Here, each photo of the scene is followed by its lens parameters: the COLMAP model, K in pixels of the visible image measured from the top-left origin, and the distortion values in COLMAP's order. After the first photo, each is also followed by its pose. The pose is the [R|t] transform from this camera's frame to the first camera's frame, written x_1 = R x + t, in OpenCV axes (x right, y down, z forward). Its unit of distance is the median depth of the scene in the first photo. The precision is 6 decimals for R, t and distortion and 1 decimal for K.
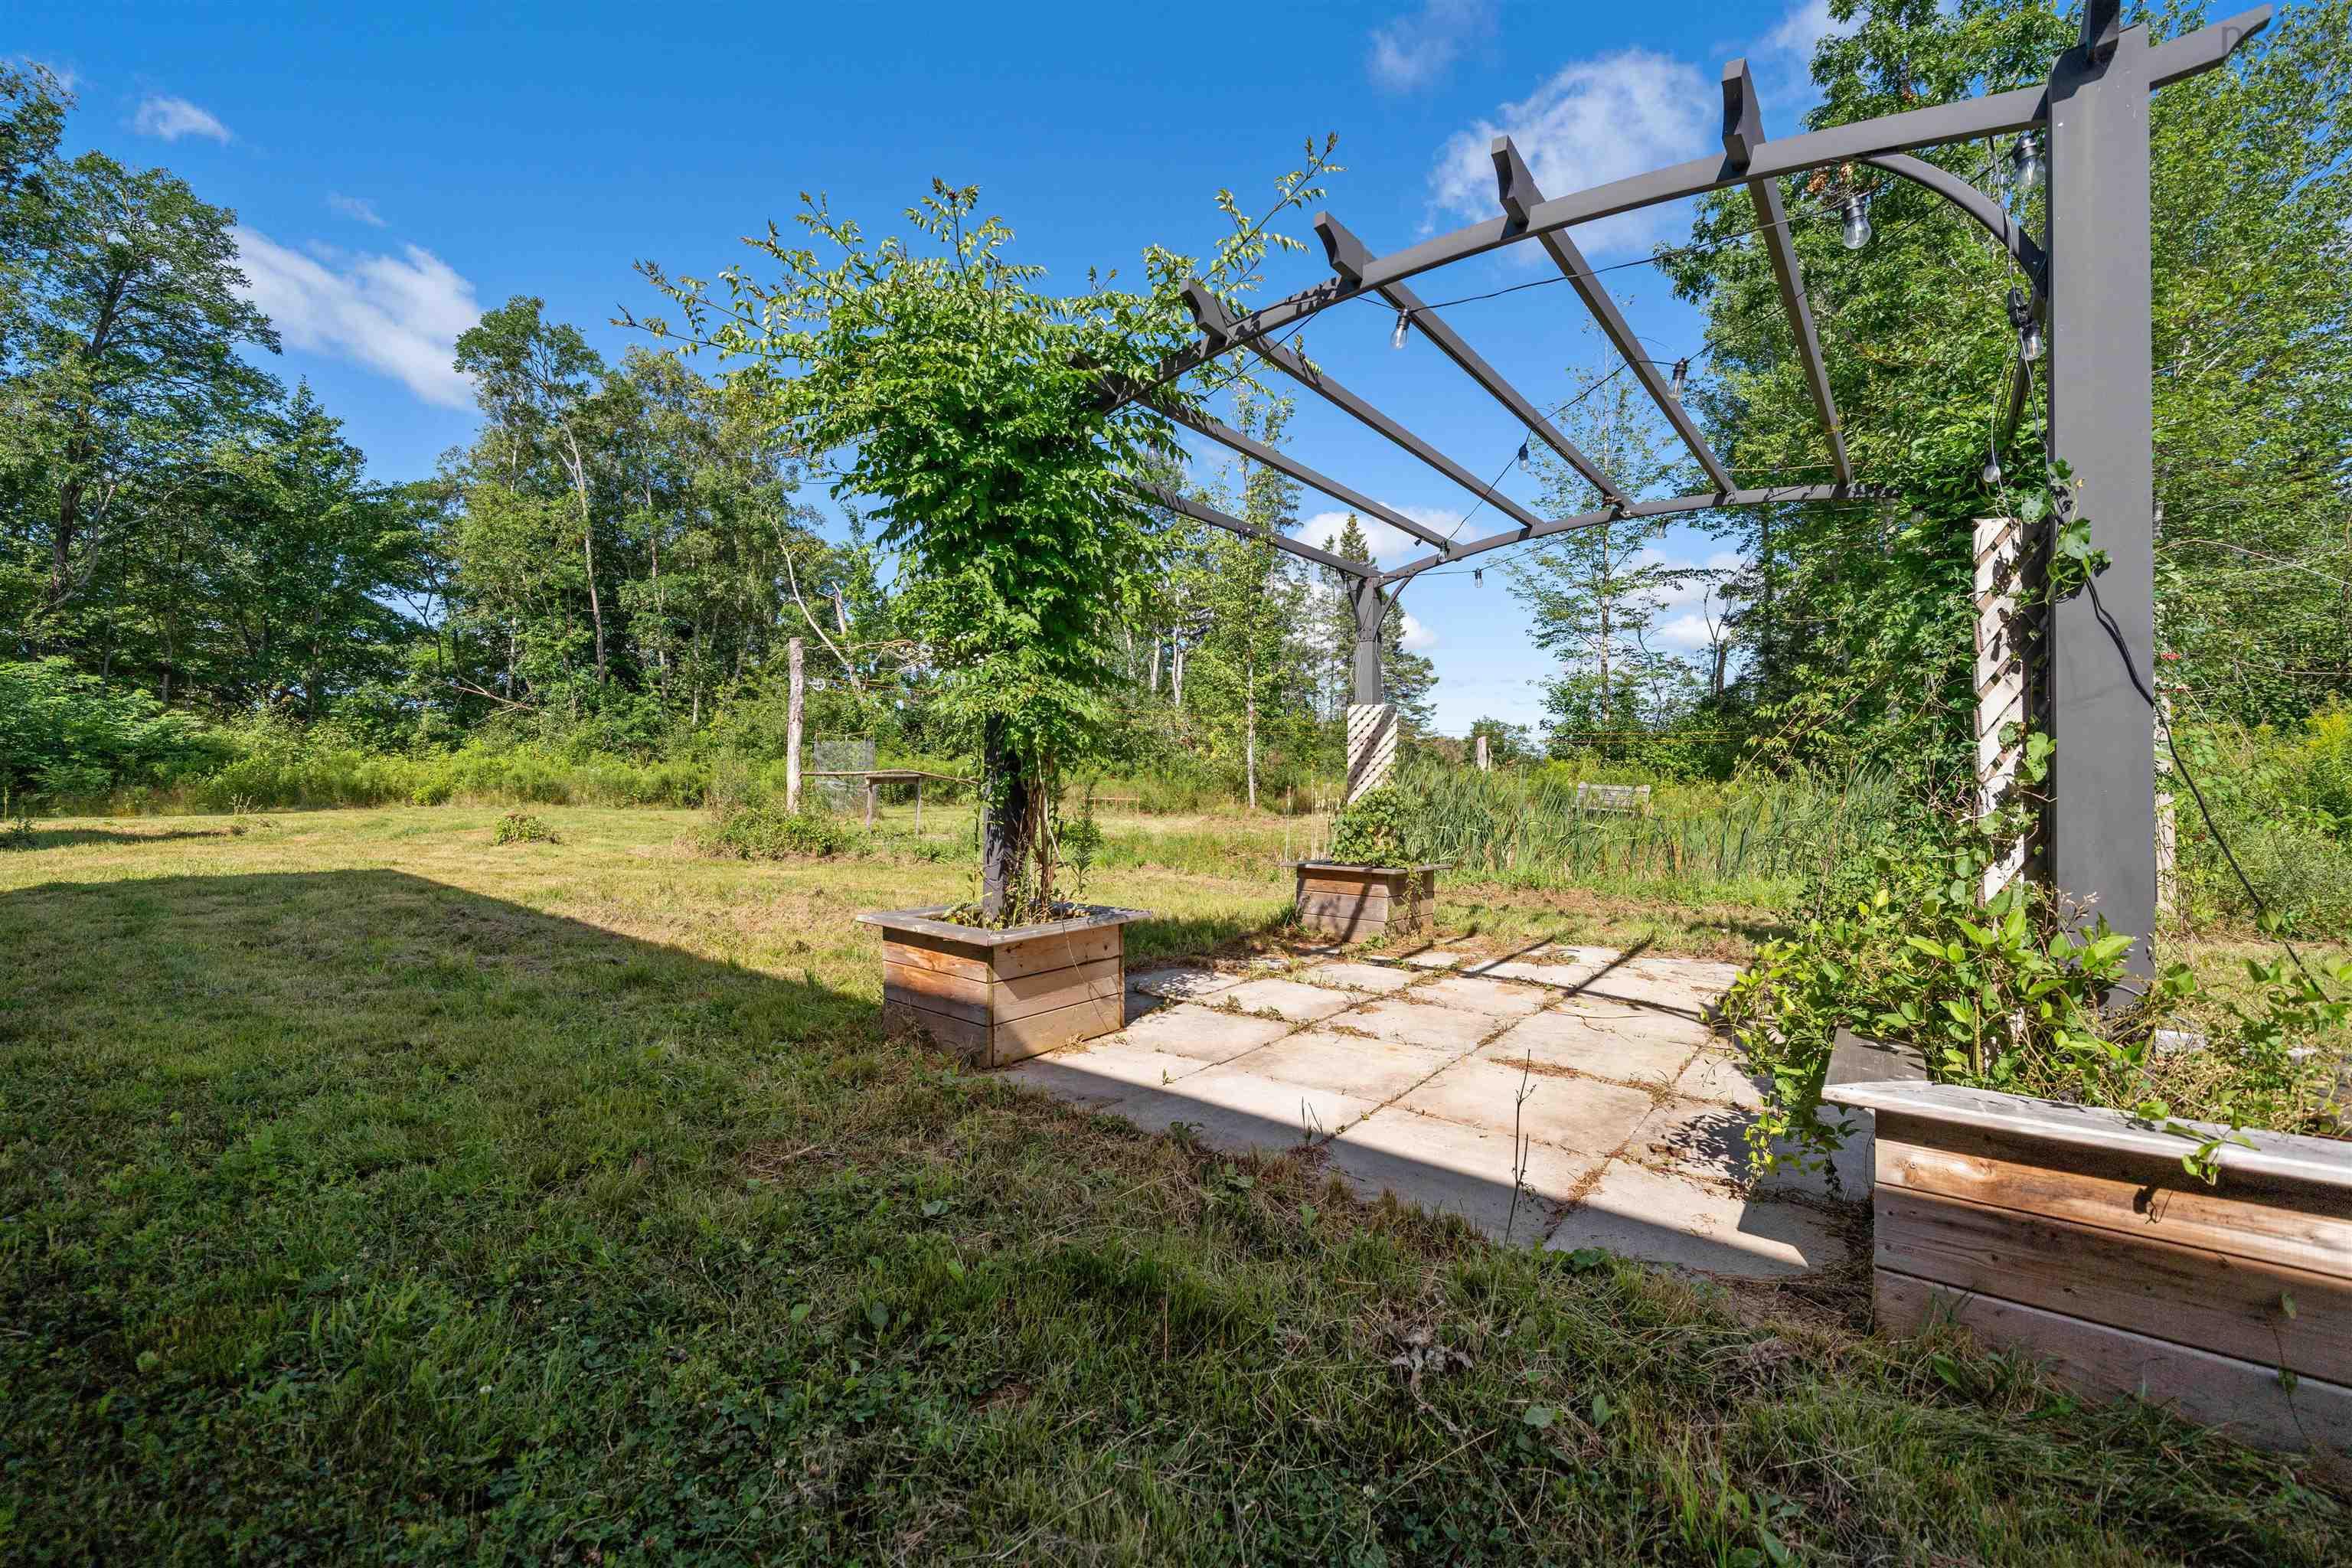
lens RADIAL K [[910.8, 0, 1183.1], [0, 910.8, 781.3], [0, 0, 1]] dist [-0.003360, -0.000381]
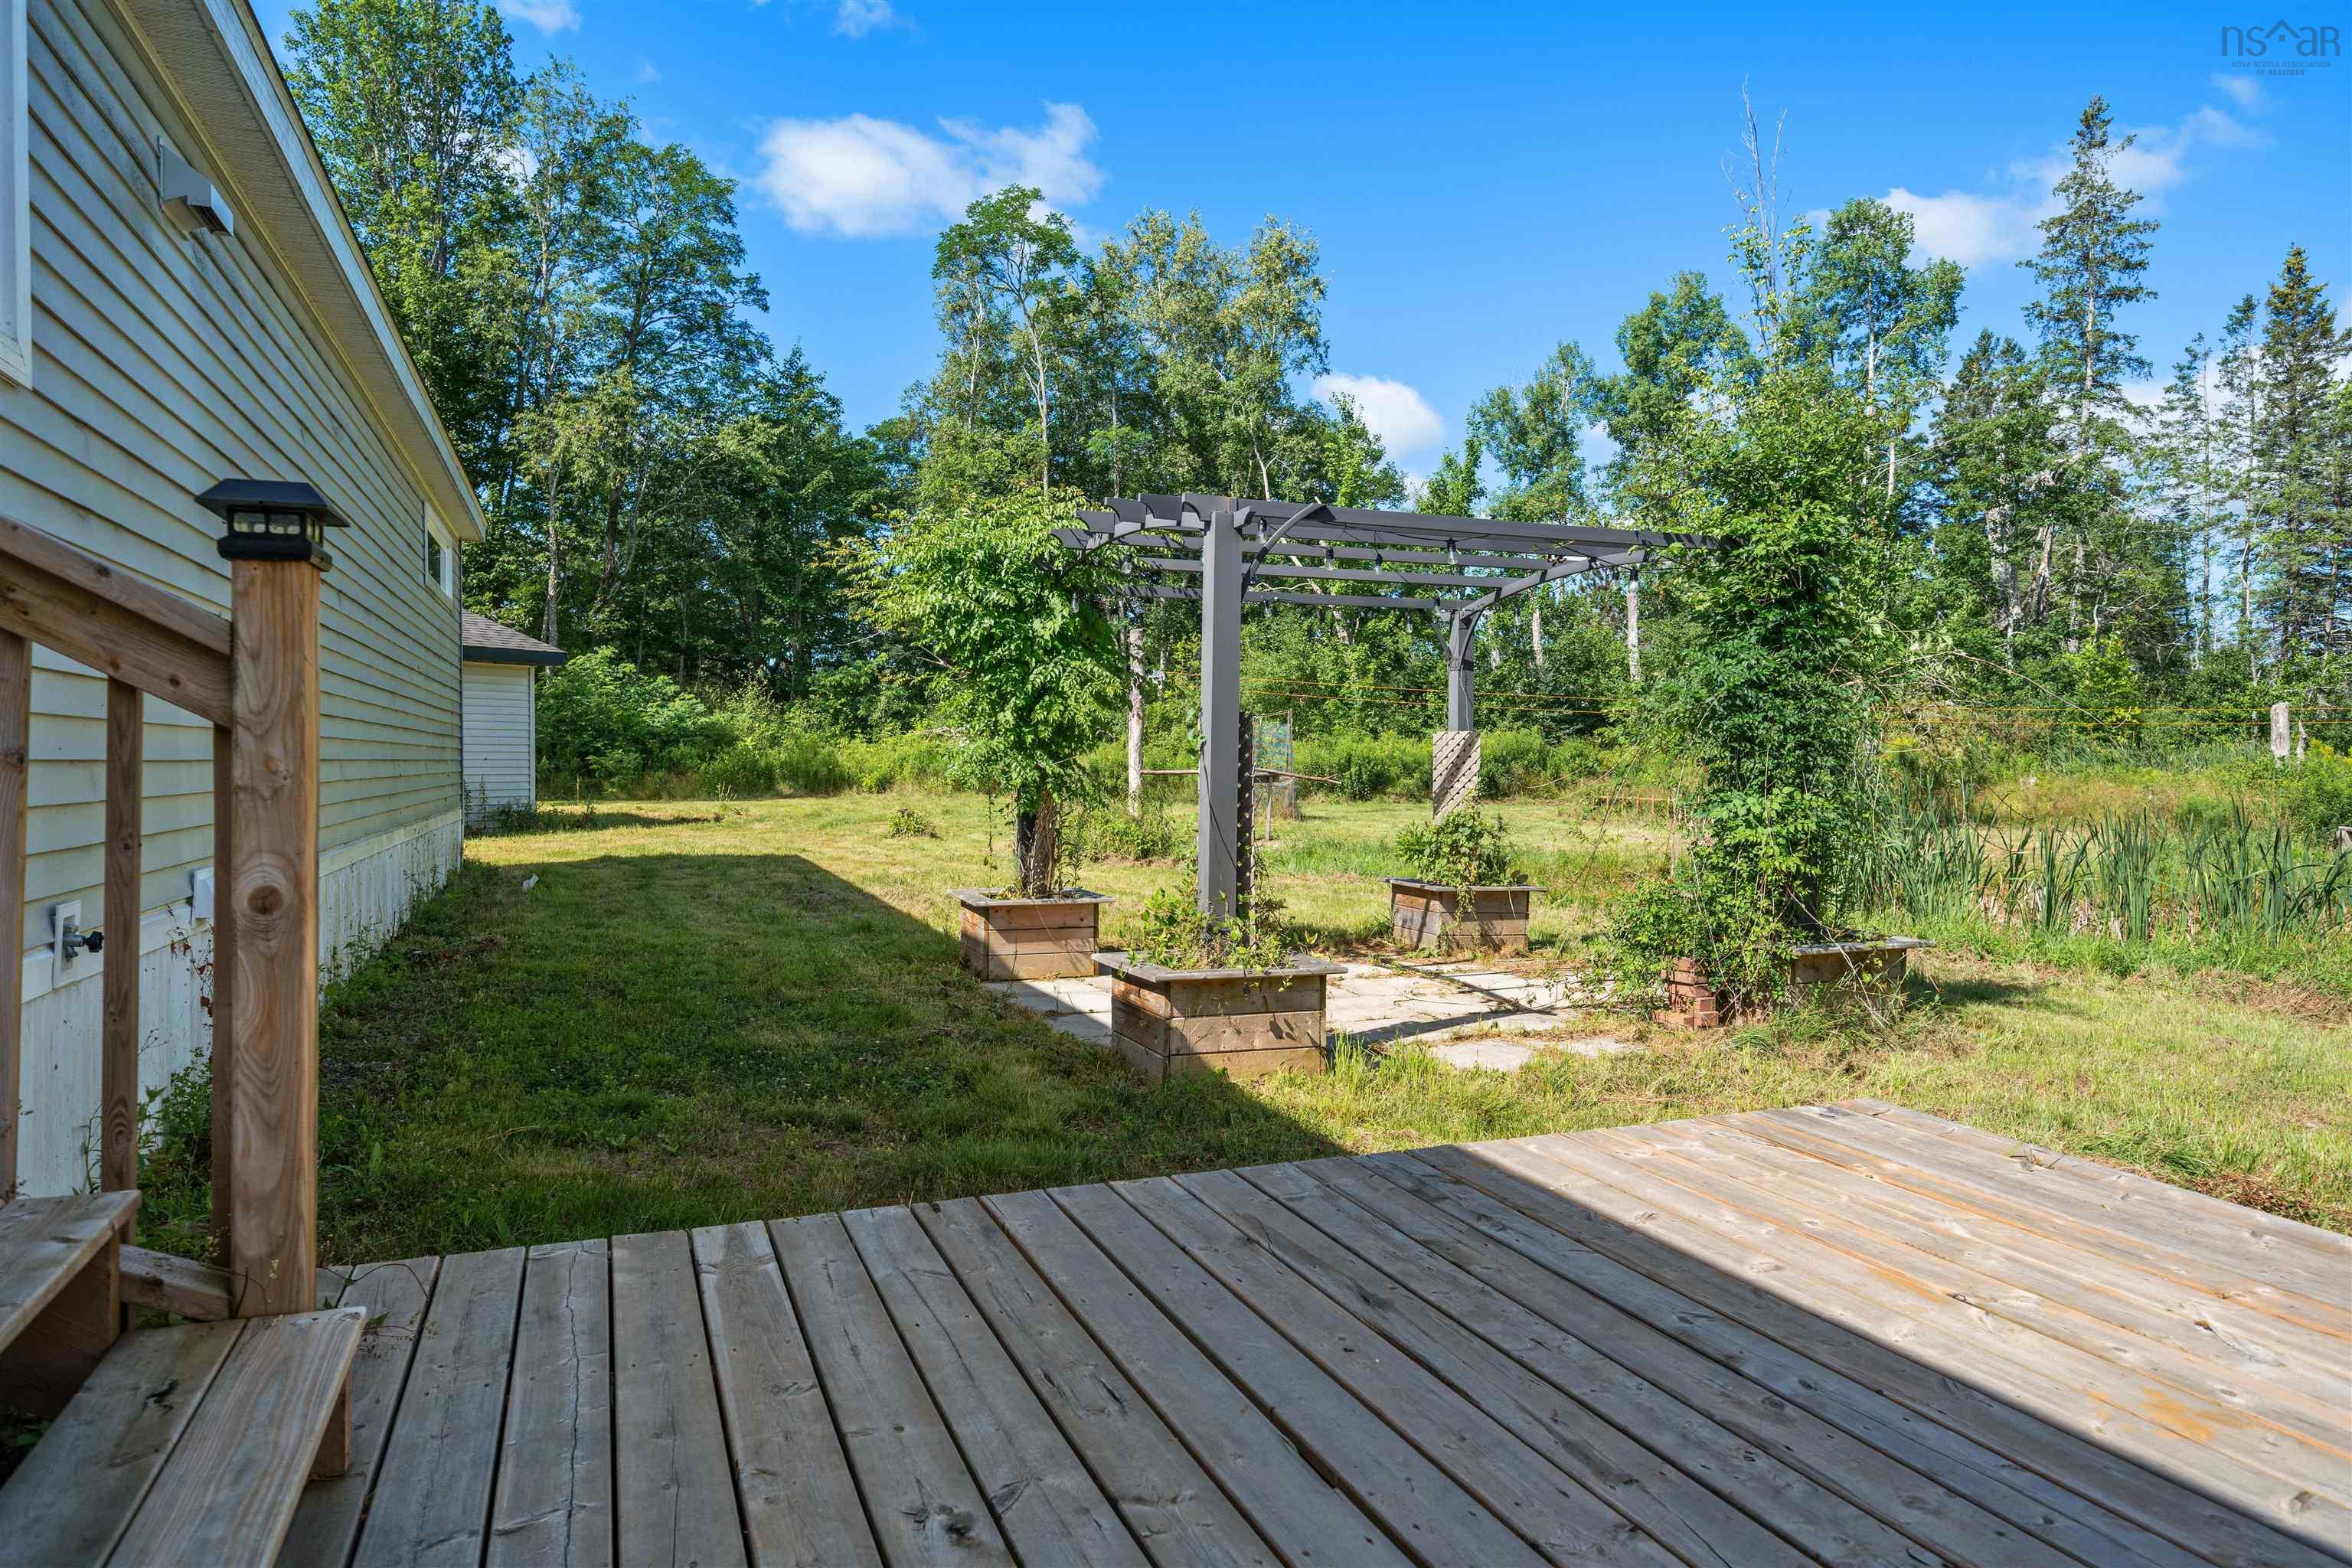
lens RADIAL K [[1471.8, 0, 1181.4], [0, 1471.8, 756.3], [0, 0, 1]] dist [0.005576, 0.000351]
pose [[0.867258, 0.004178, -0.497841, 0.345564], [-0.004374, 0.999990, 0.000772, -0.024428], [0.497839, 0.001508, 0.867268, -0.281270]]
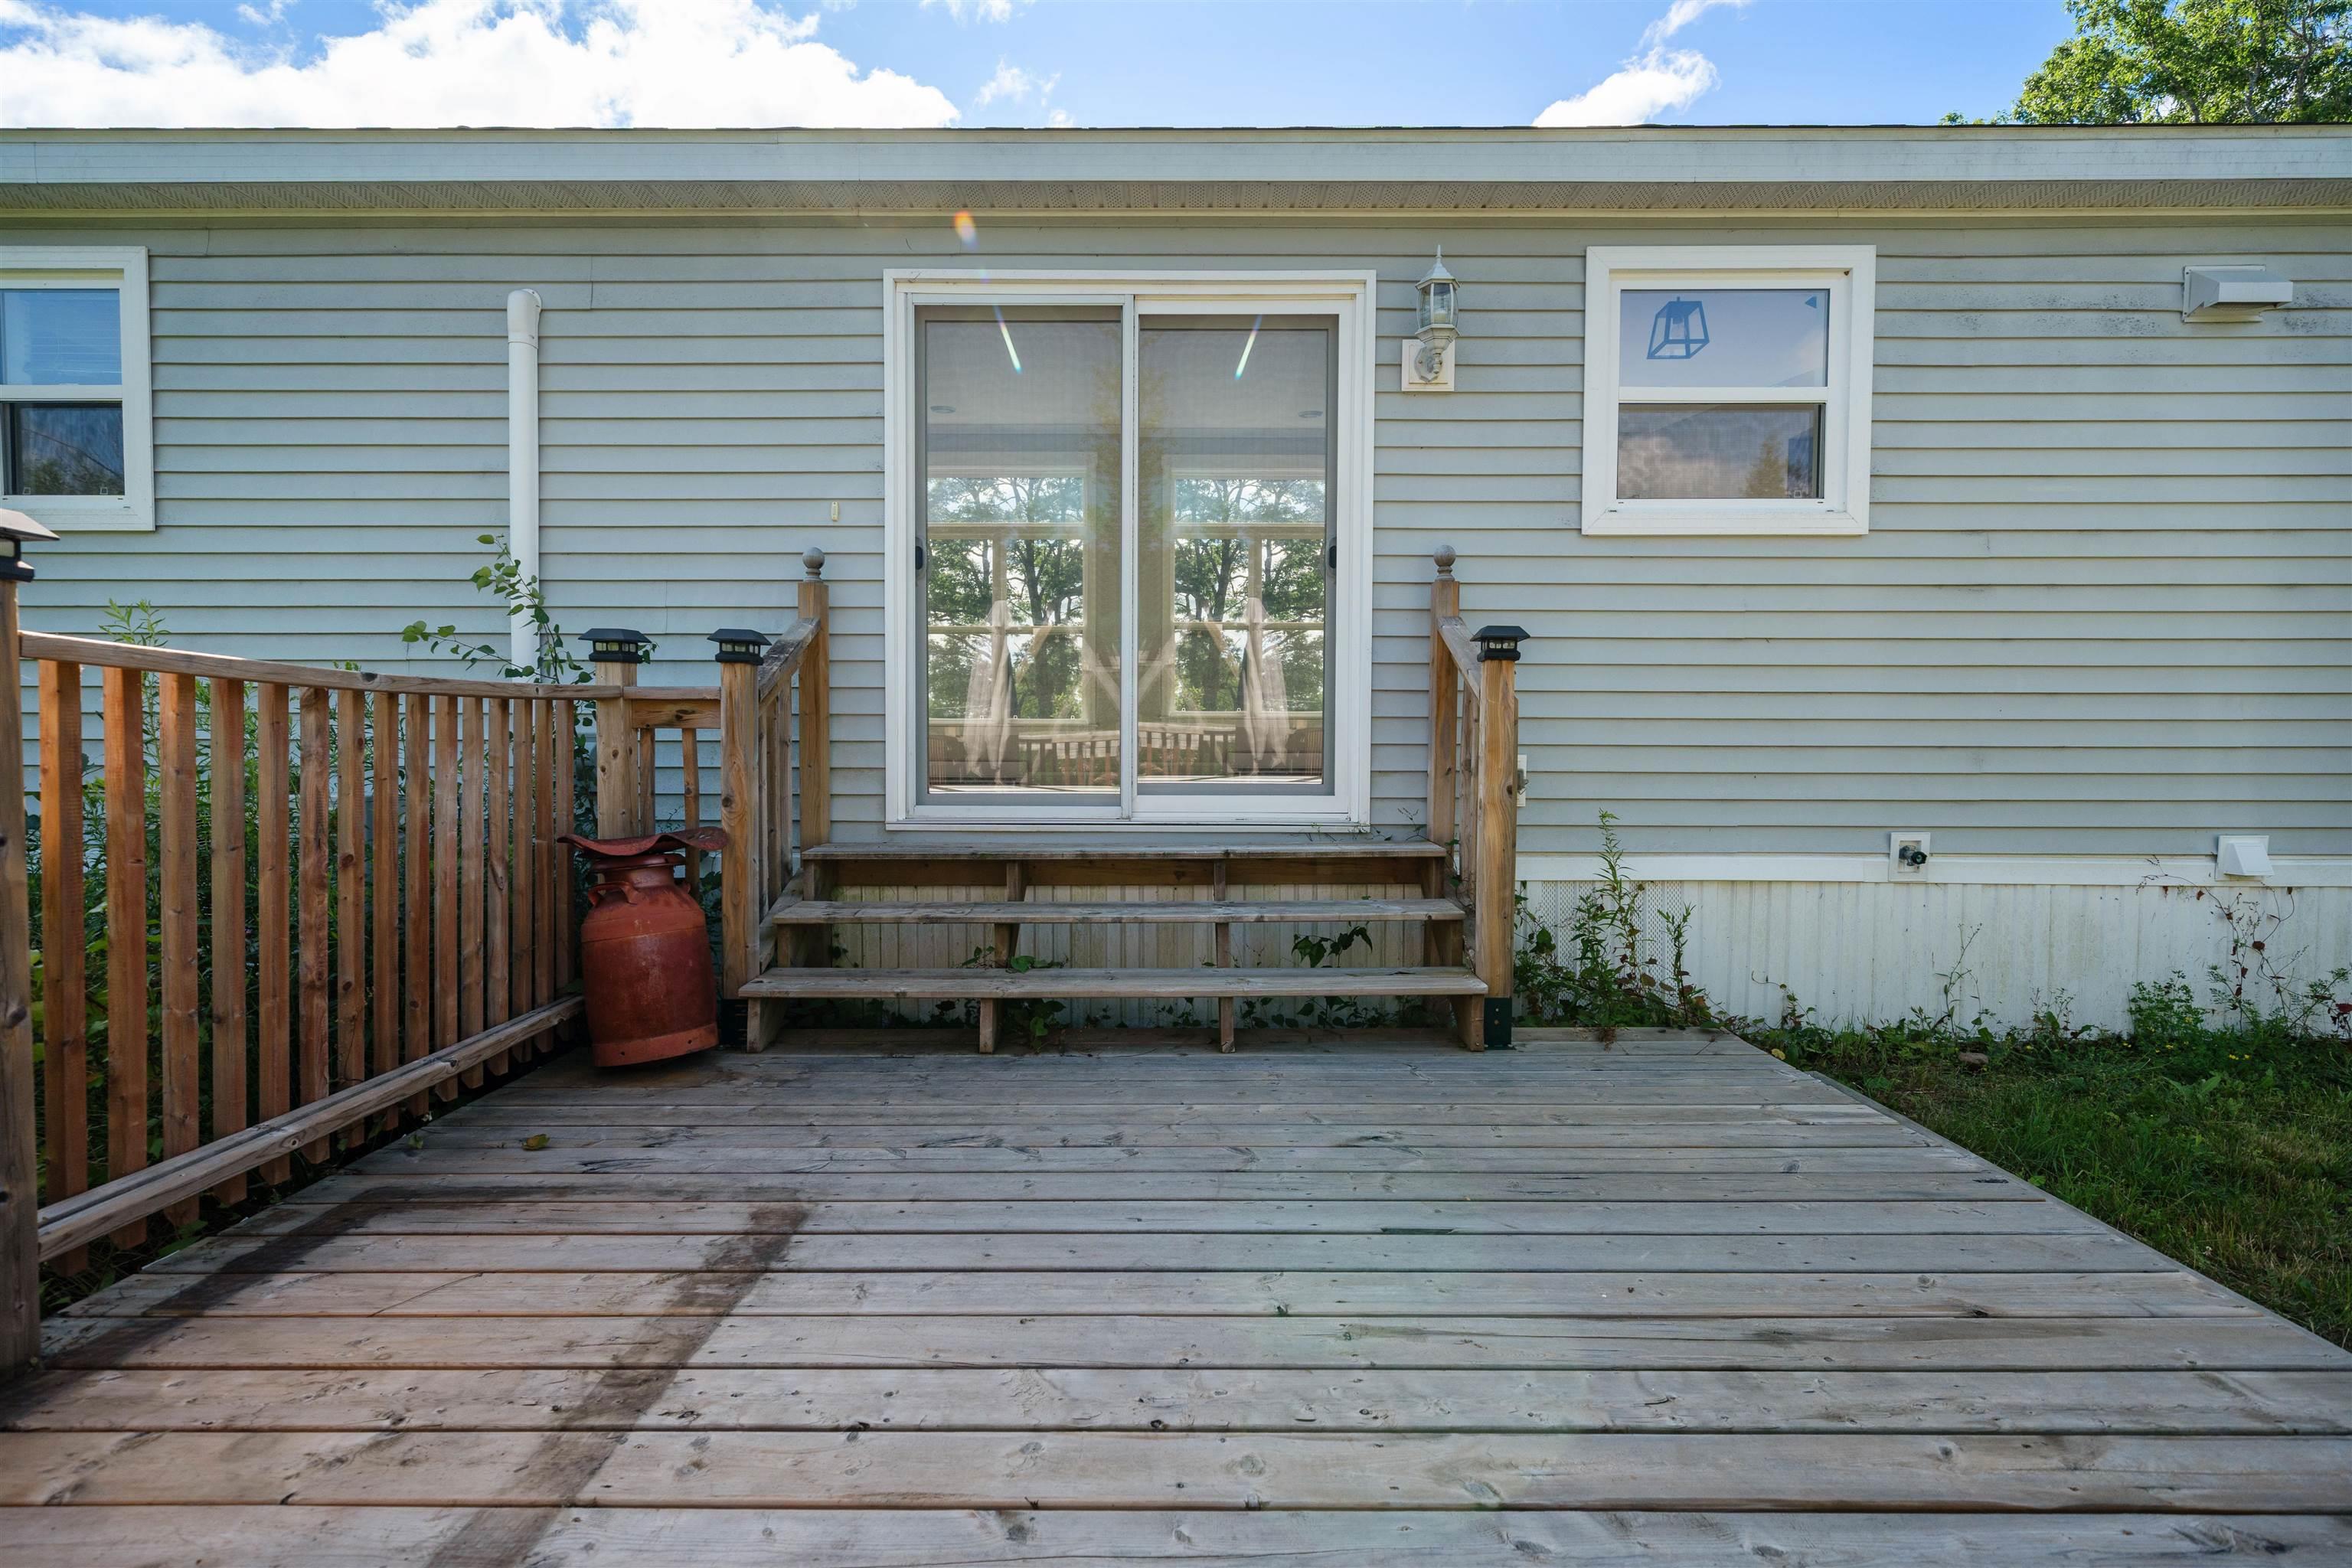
lens RADIAL K [[1059.8, 0, 1176.0], [0, 1059.8, 784.0], [0, 0, 1]] dist [-0.001020, 0.000495]
pose [[-0.789144, 0.024698, -0.613711, 0.407296], [0.003898, 0.999372, 0.035206, -0.023805], [0.614196, 0.025391, -0.788745, -0.036908]]
